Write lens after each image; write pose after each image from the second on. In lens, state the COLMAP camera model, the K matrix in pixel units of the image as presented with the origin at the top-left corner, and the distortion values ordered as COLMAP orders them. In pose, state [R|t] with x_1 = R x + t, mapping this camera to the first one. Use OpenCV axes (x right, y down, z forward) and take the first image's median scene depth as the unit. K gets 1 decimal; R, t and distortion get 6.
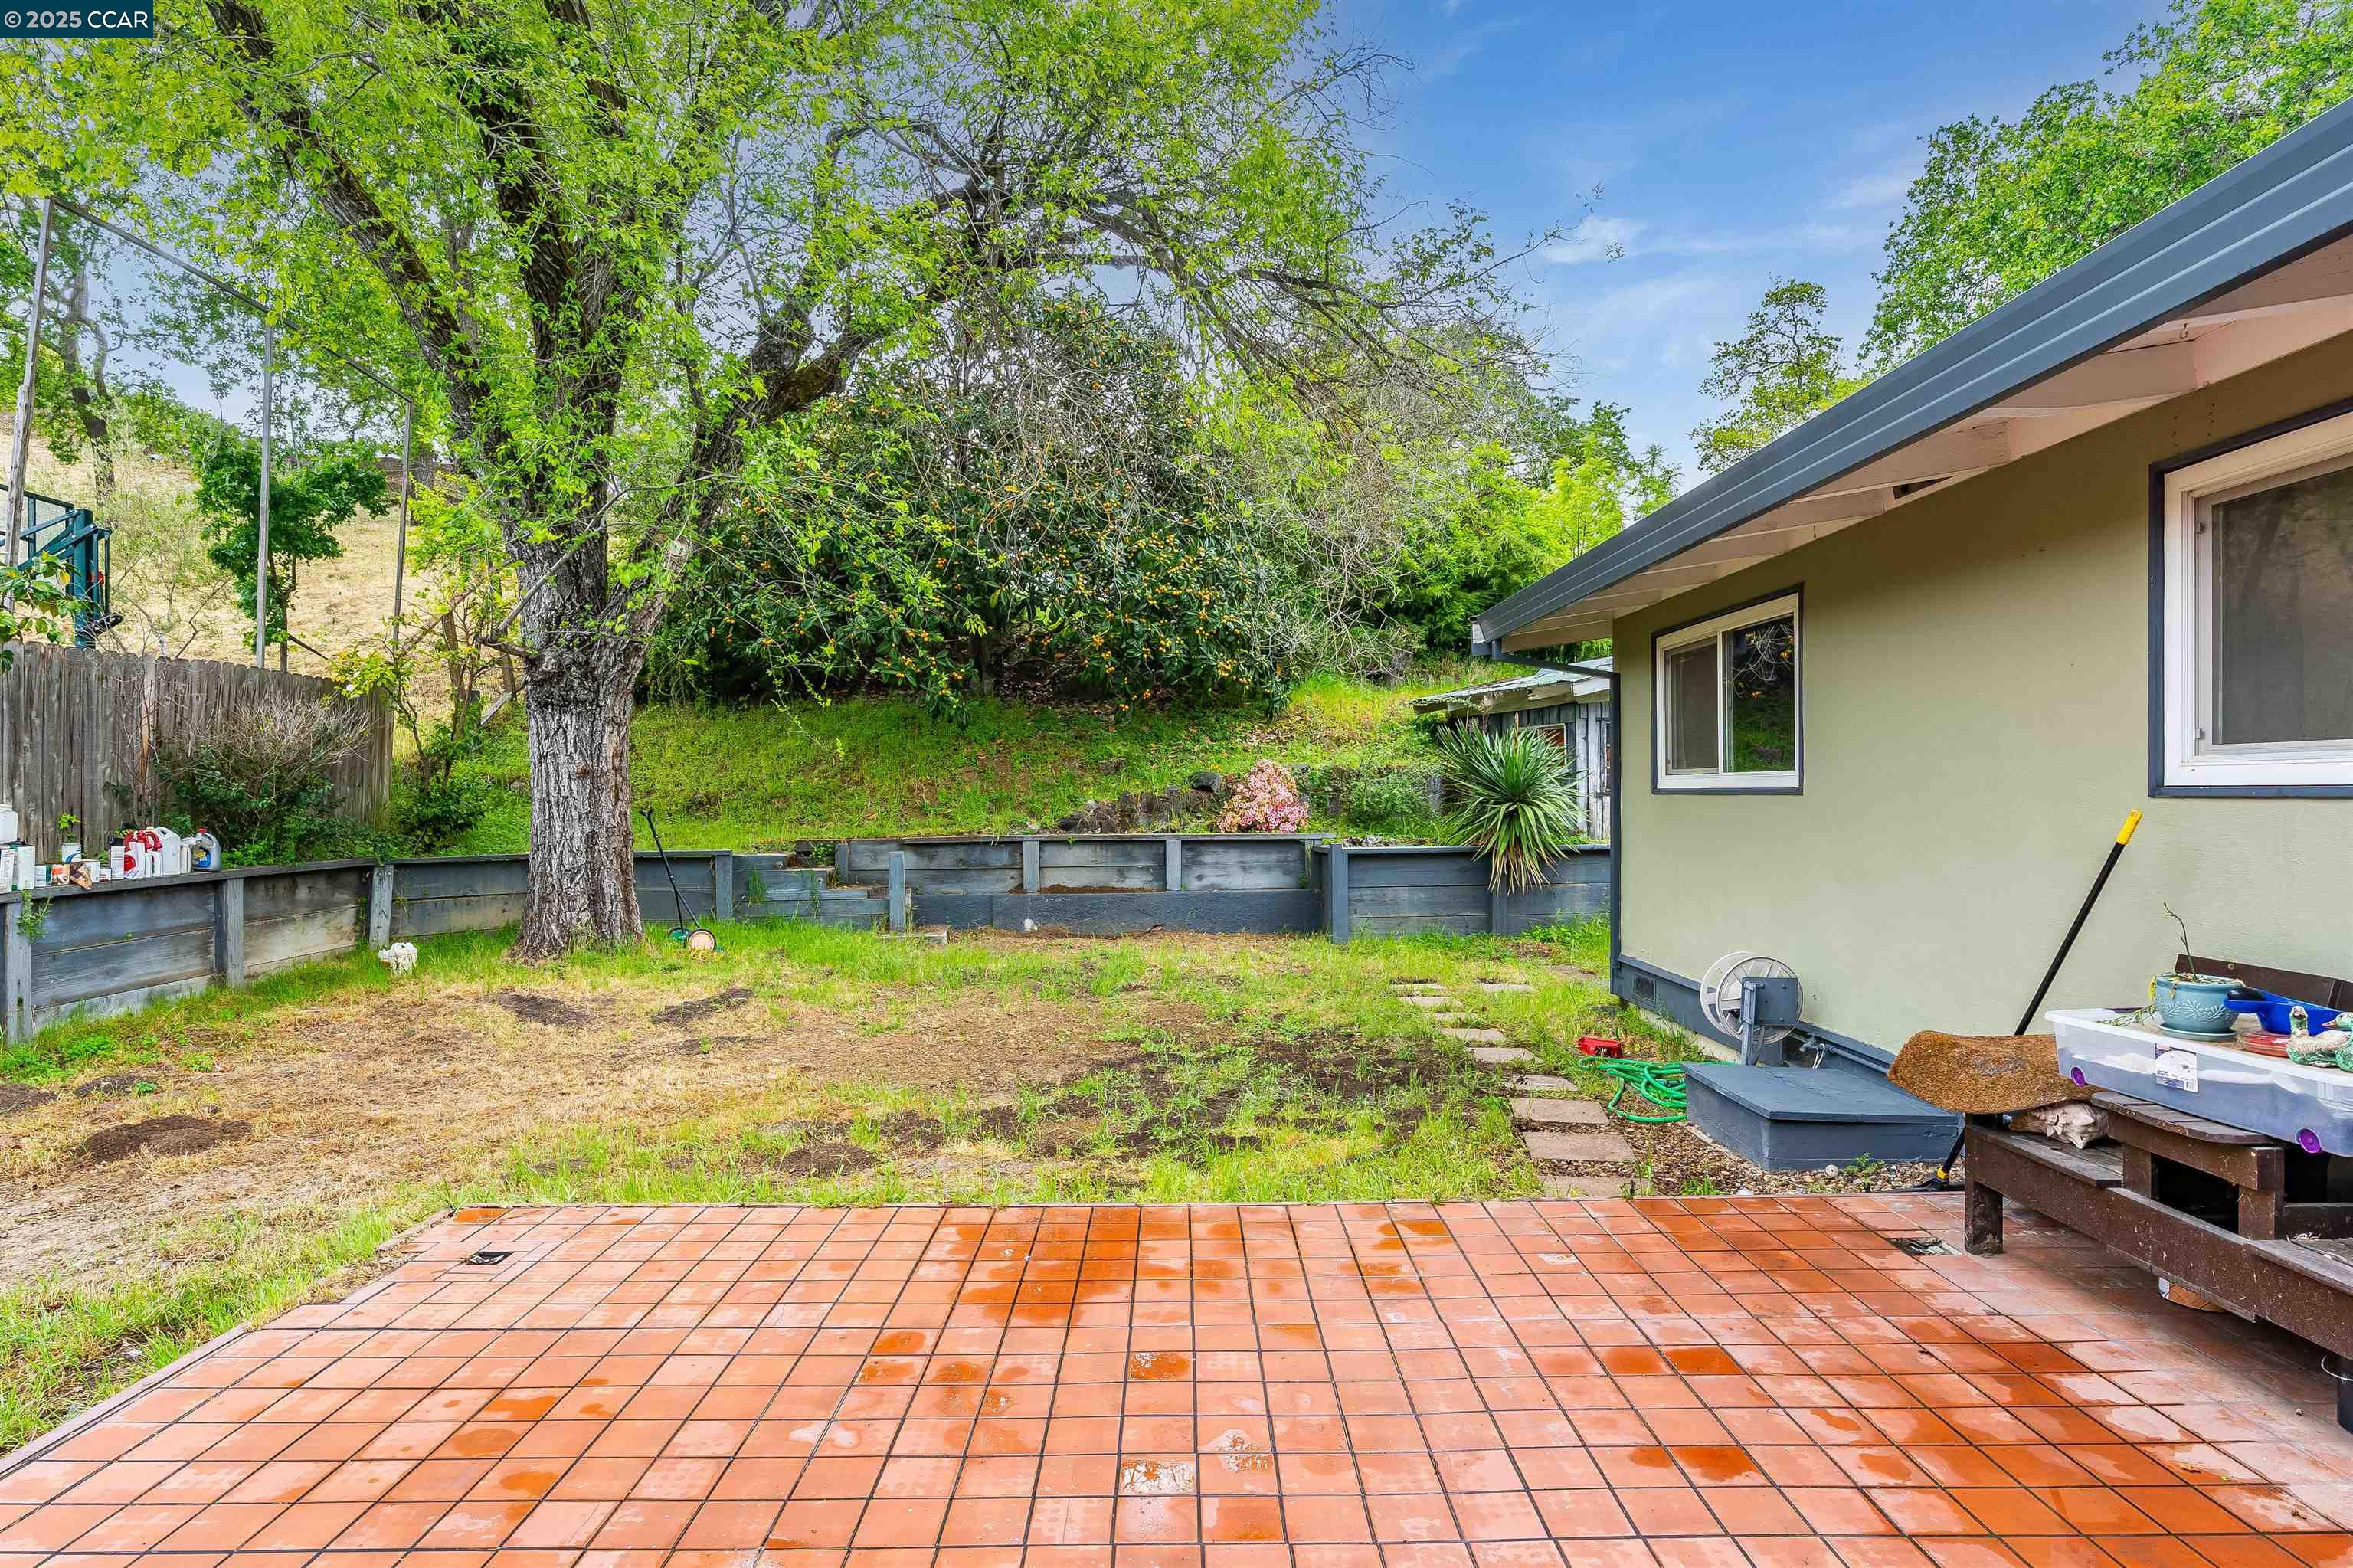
lens RADIAL K [[1281.2, 0, 1178.7], [0, 1281.2, 813.1], [0, 0, 1]] dist [-0.007578, 0.001804]
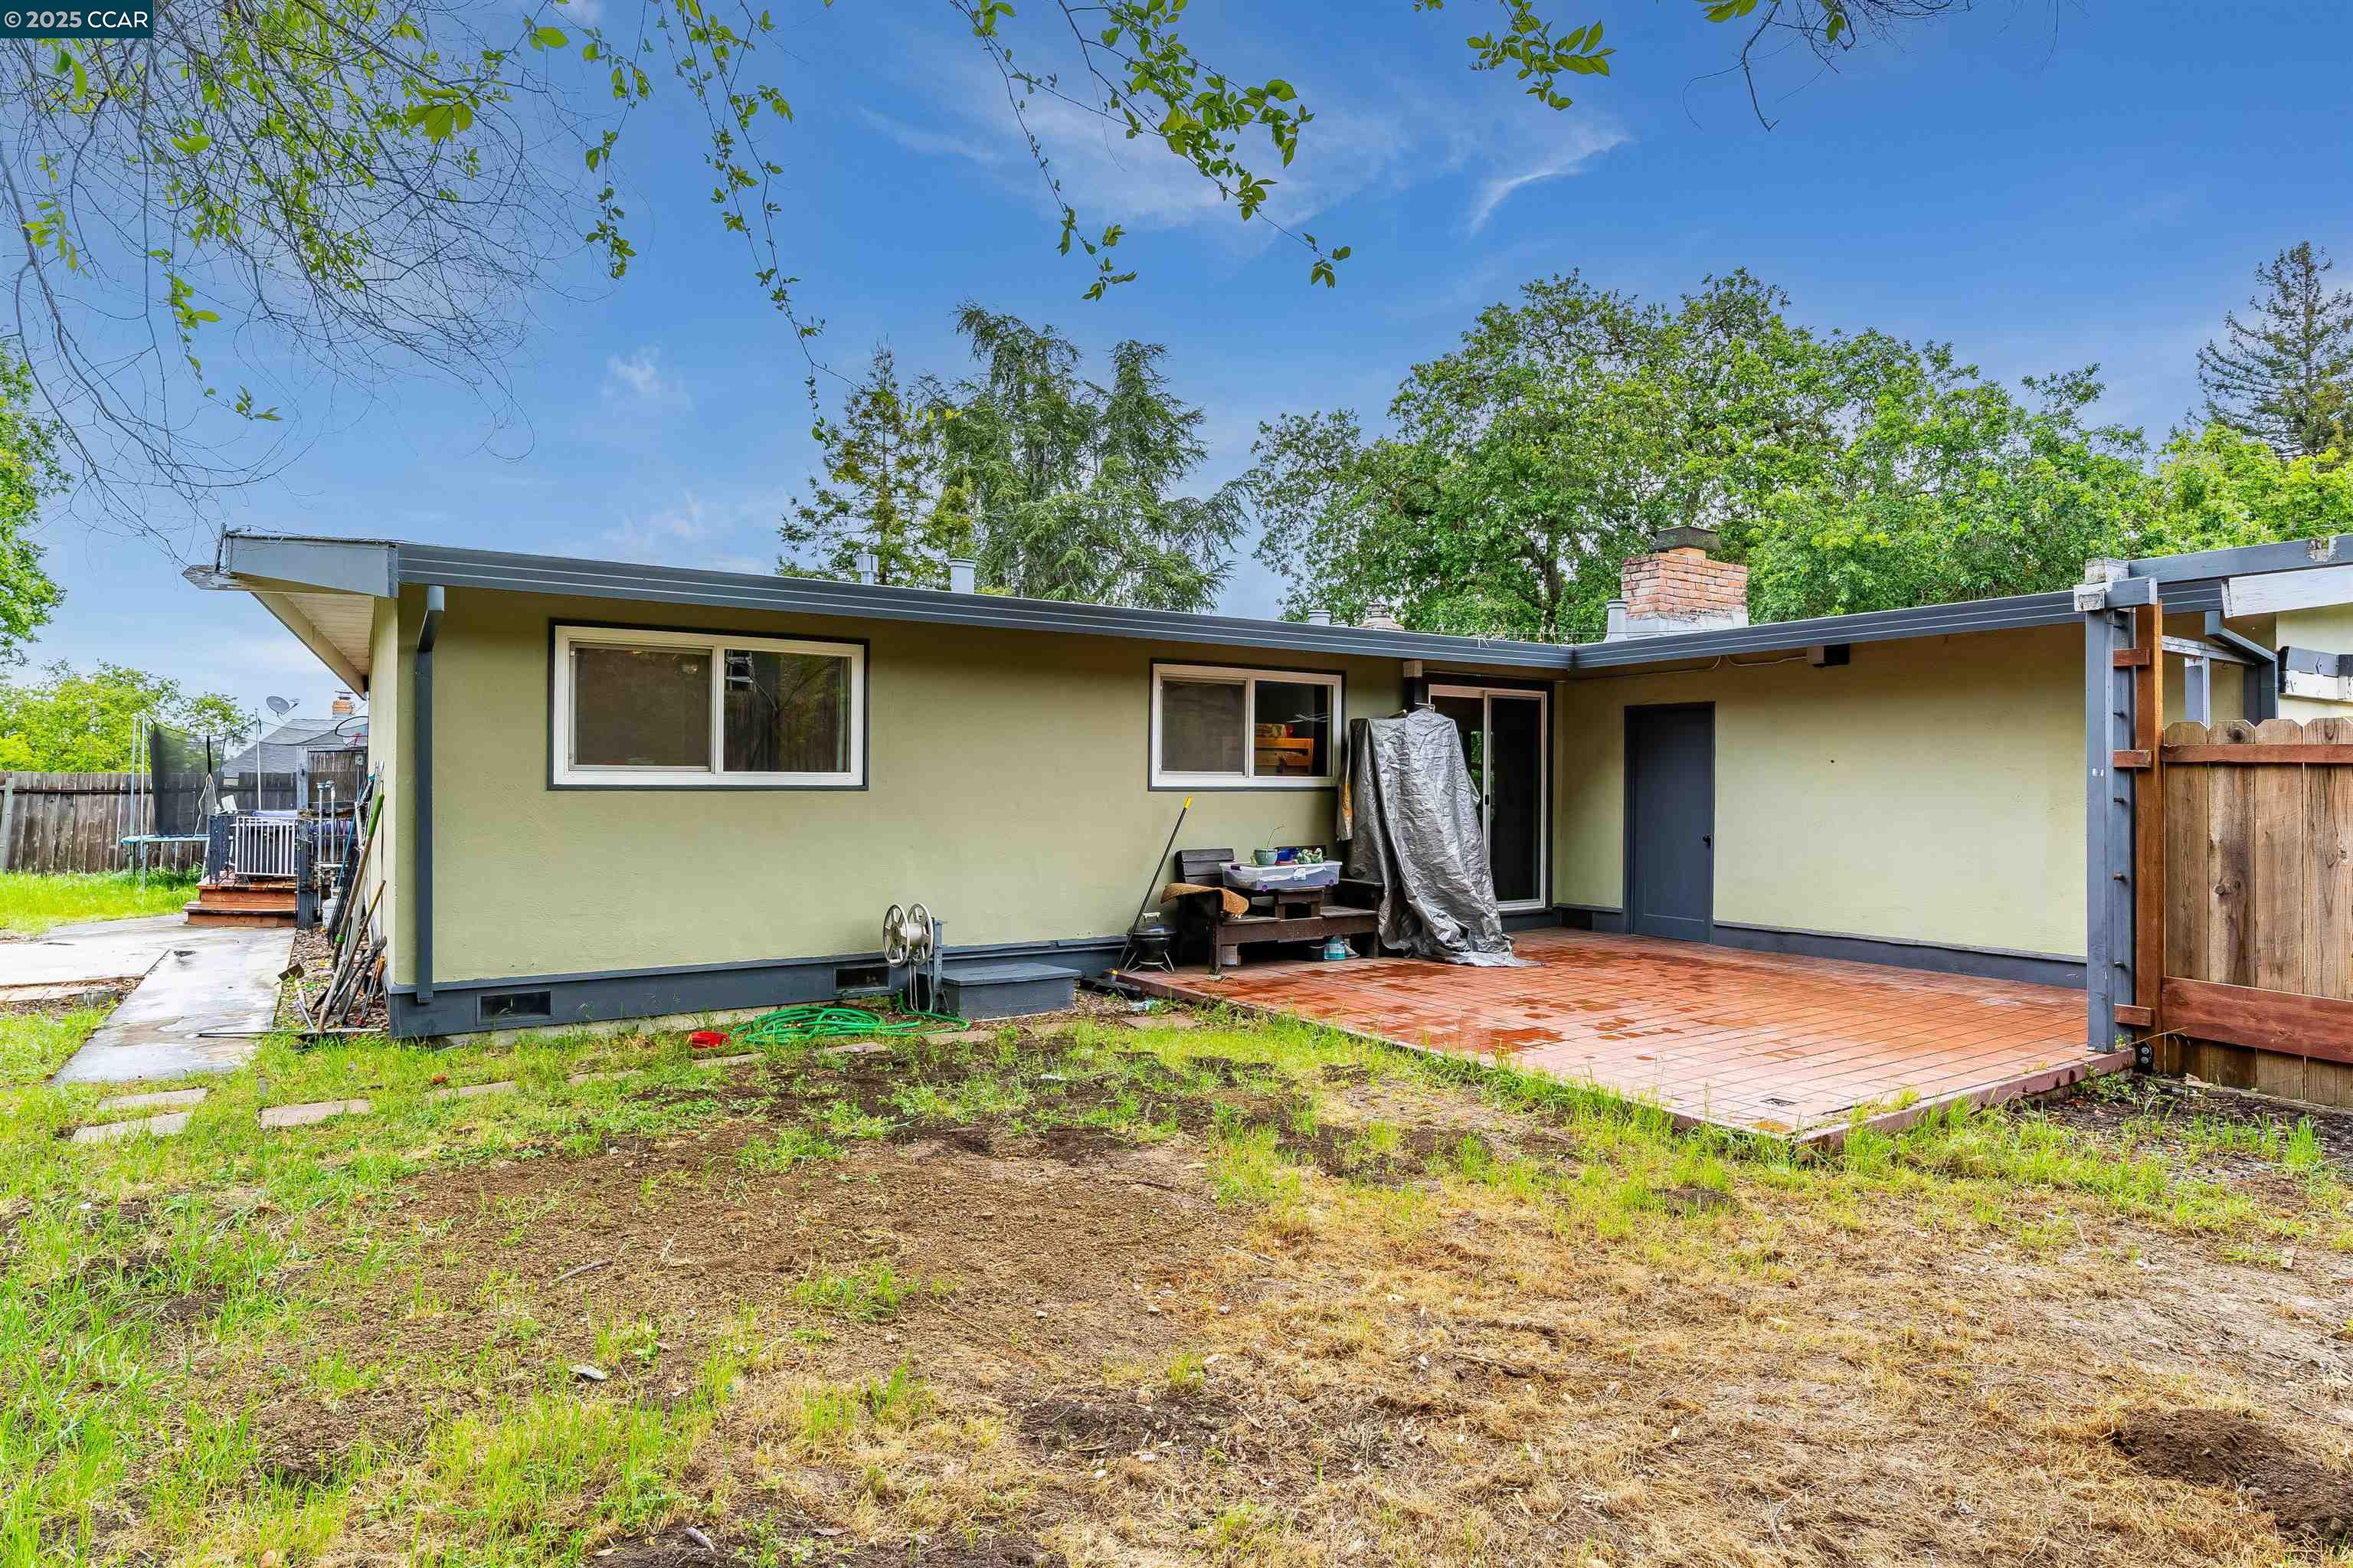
lens RADIAL K [[1303.1, 0, 1172.6], [0, 1303.1, 772.9], [0, 0, 1]] dist [-0.008055, 0.004773]
pose [[-0.546458, 0.012791, 0.837389, -0.543647], [0.013571, 0.999887, -0.006417, -0.012313], [-0.837376, 0.007857, -0.546570, 0.918245]]
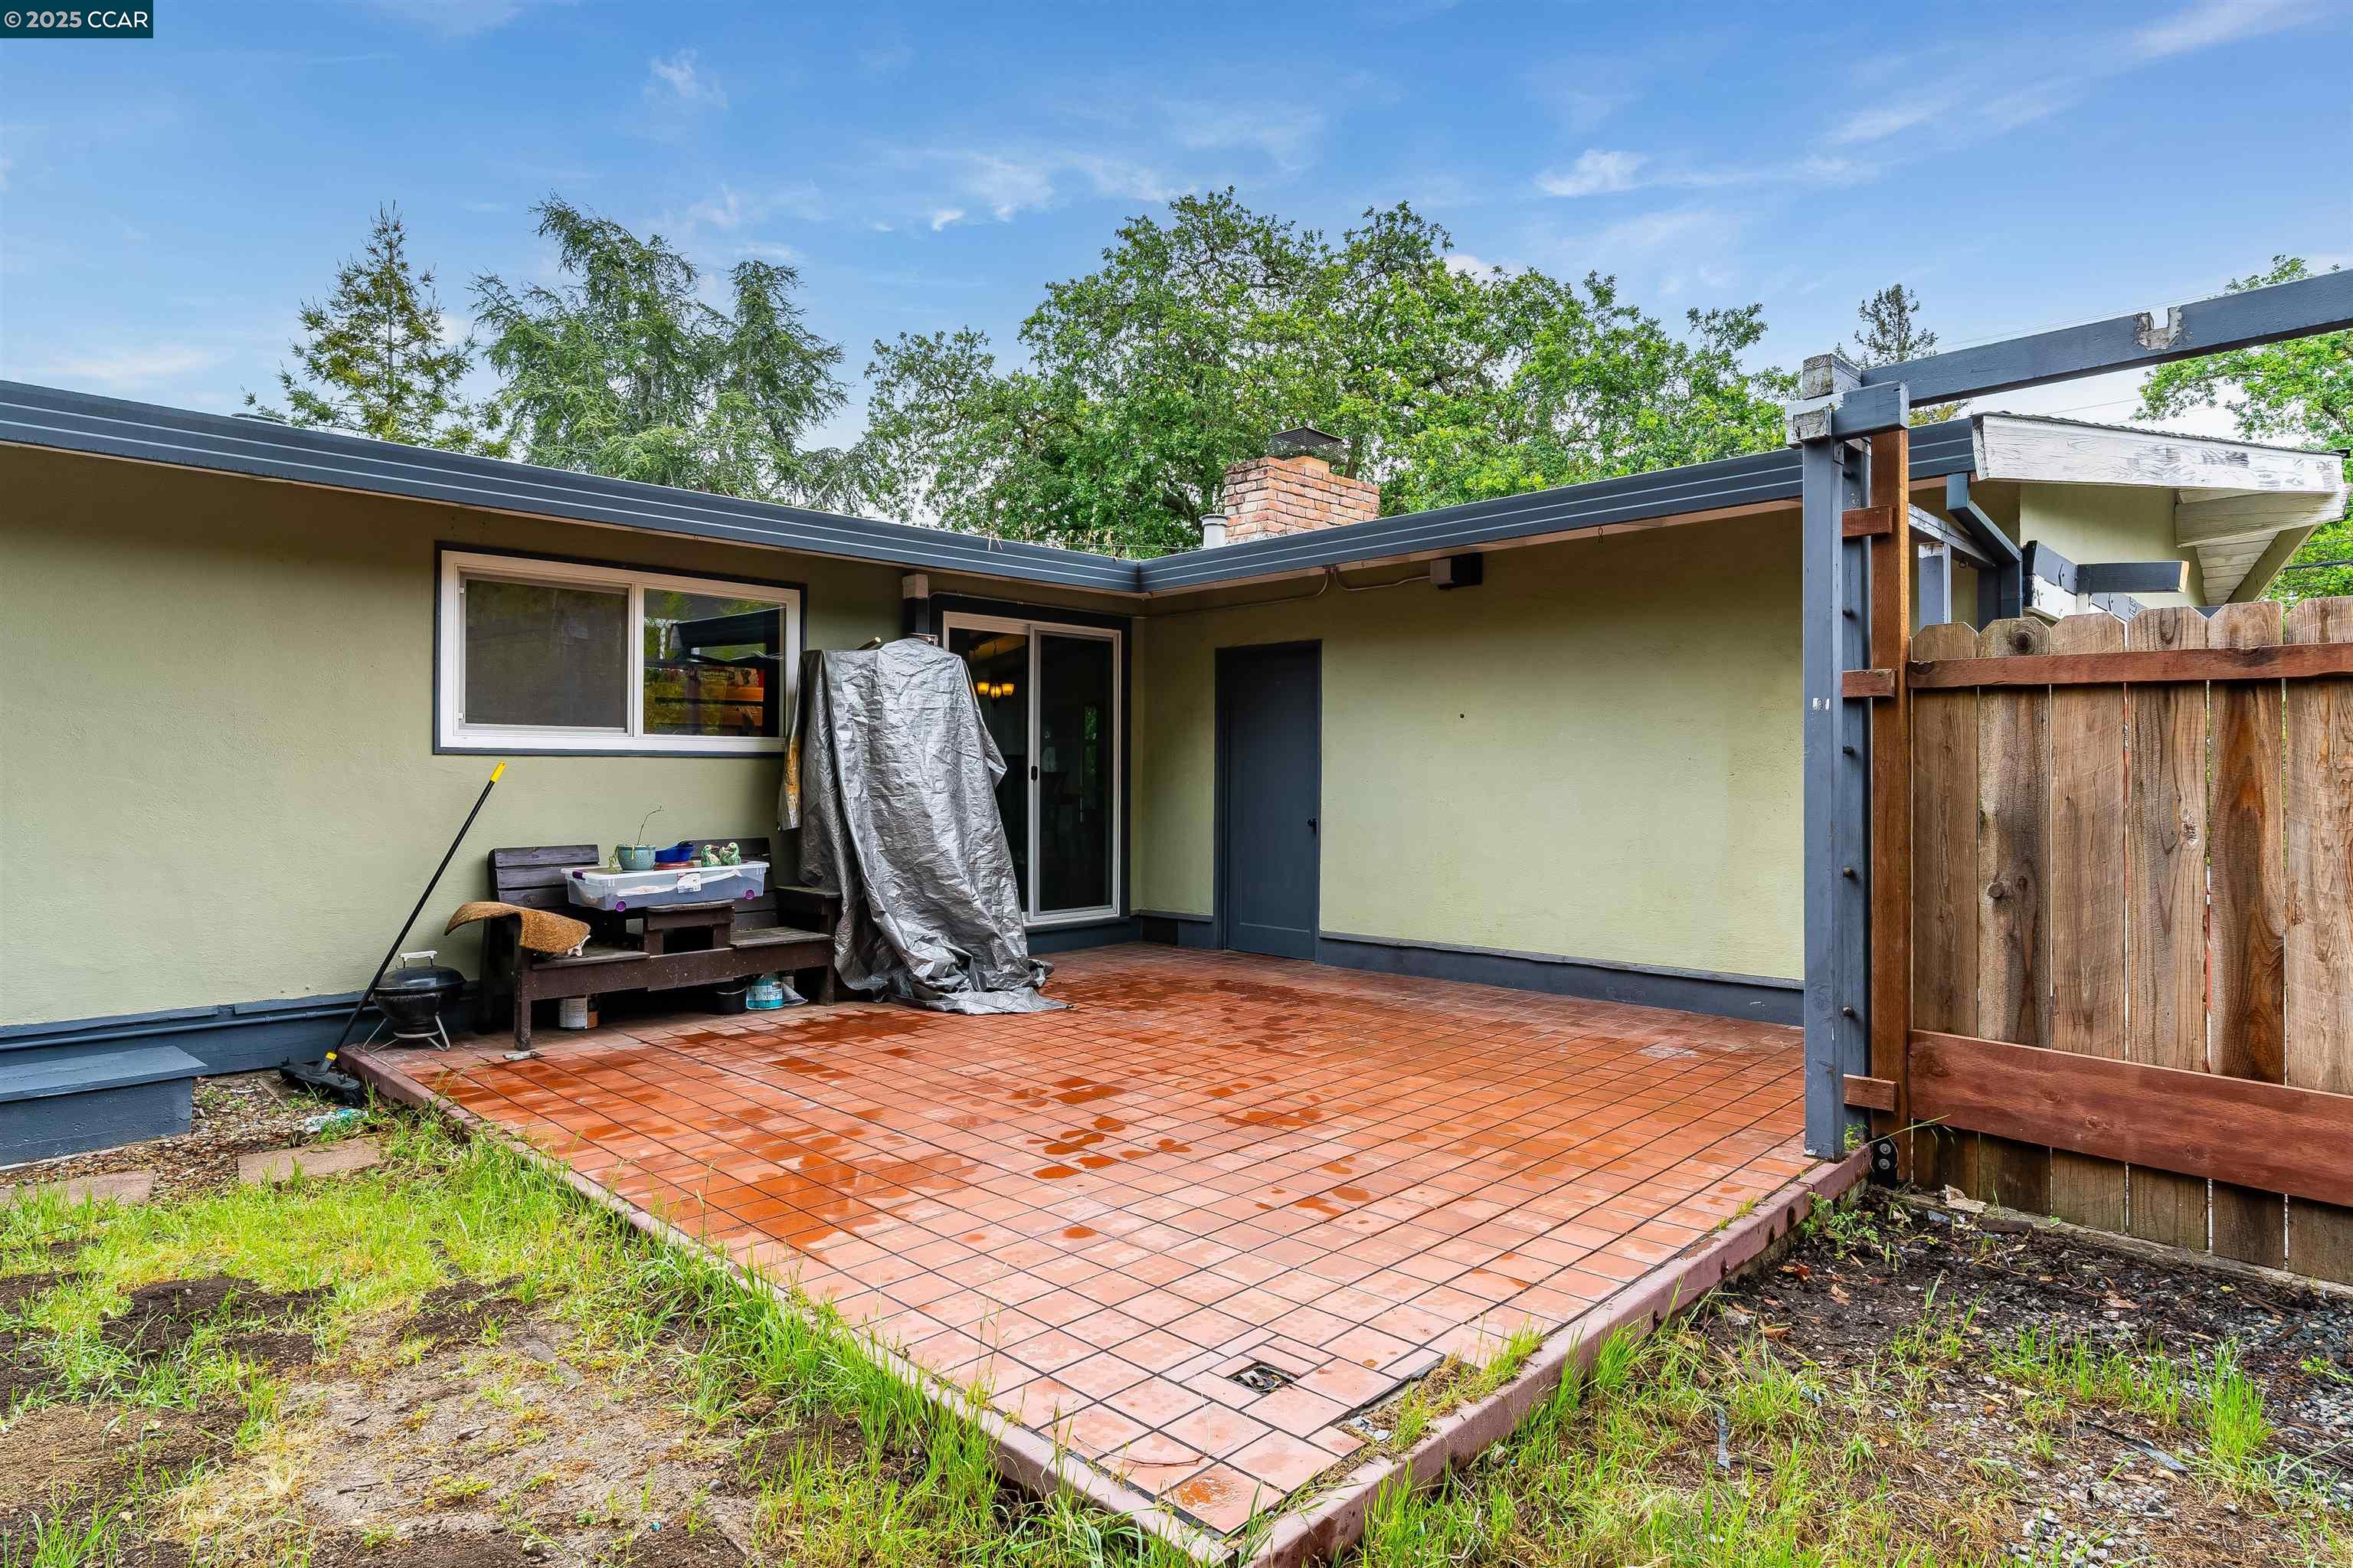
lens RADIAL K [[1303.1, 0, 1172.6], [0, 1303.1, 772.9], [0, 0, 1]] dist [-0.008055, 0.004773]
pose [[-0.712059, 0.009675, 0.702053, -0.382868], [0.016044, 0.999868, 0.002494, 0.007732], [-0.701936, 0.013040, -0.712120, 0.583444]]
